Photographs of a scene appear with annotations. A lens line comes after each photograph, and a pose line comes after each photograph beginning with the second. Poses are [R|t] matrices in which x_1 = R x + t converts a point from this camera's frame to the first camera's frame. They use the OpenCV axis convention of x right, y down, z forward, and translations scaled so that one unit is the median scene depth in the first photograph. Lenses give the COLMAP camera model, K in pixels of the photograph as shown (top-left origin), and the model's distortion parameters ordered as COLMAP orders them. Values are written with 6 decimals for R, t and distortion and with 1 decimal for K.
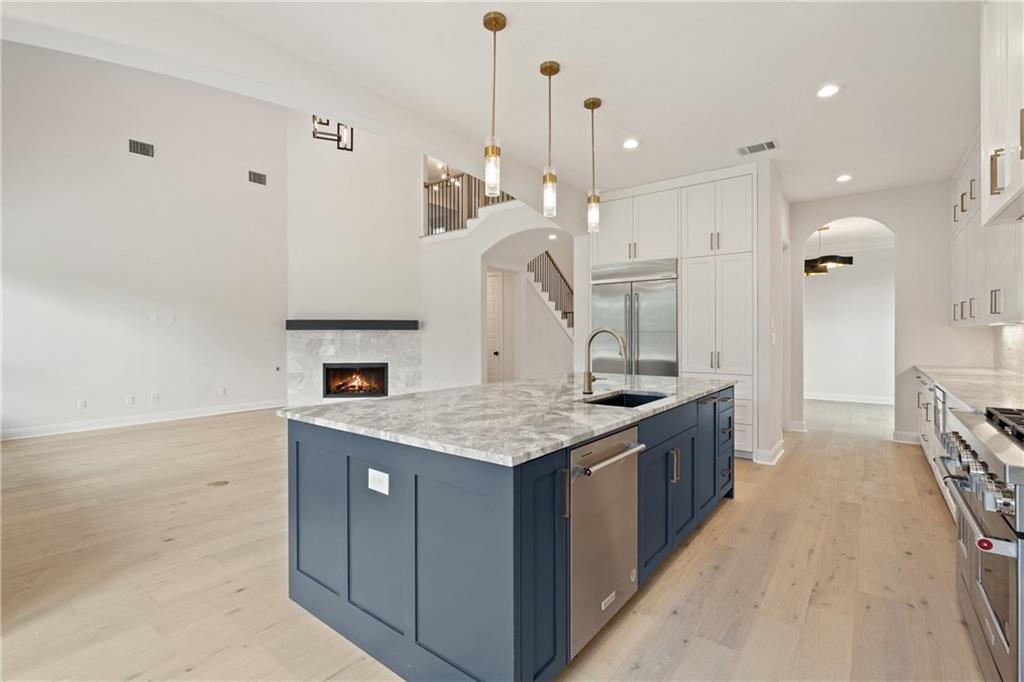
lens RADIAL K [[466.9, 0, 514.3], [0, 466.9, 334.2], [0, 0, 1]] dist [0.000269, -0.000550]
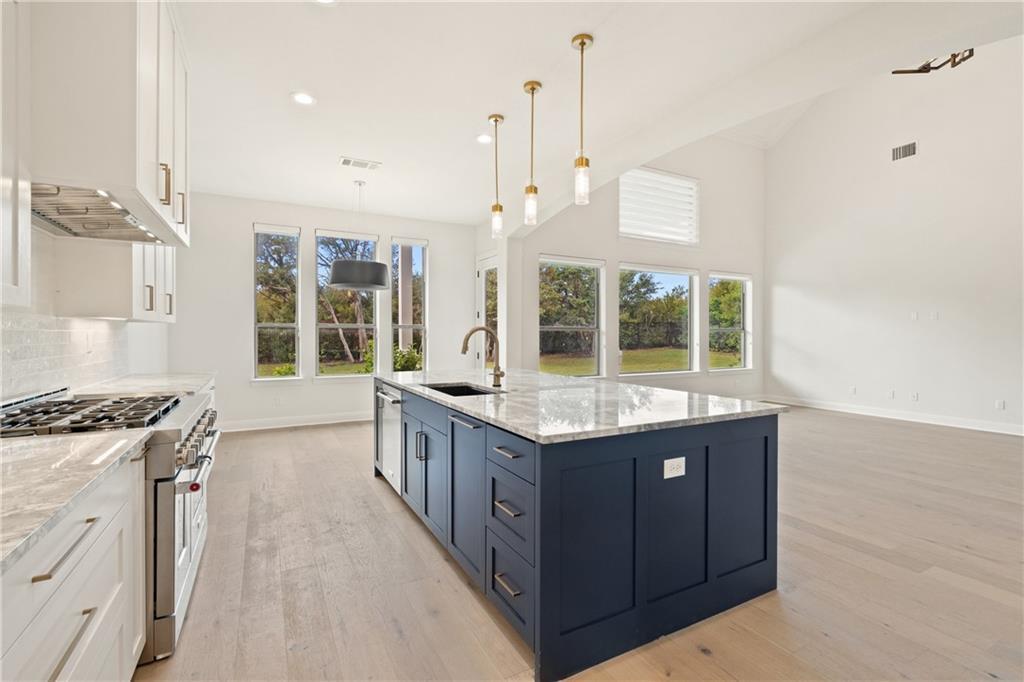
lens RADIAL K [[465.2, 0, 512.0], [0, 465.2, 341.0], [0, 0, 1]] dist [-0.001478, -0.000133]
pose [[-0.415166, 0.018927, -0.909549, 0.954323], [-0.001190, 0.999771, 0.021348, -0.005548], [0.909745, 0.009946, -0.415049, 1.240613]]
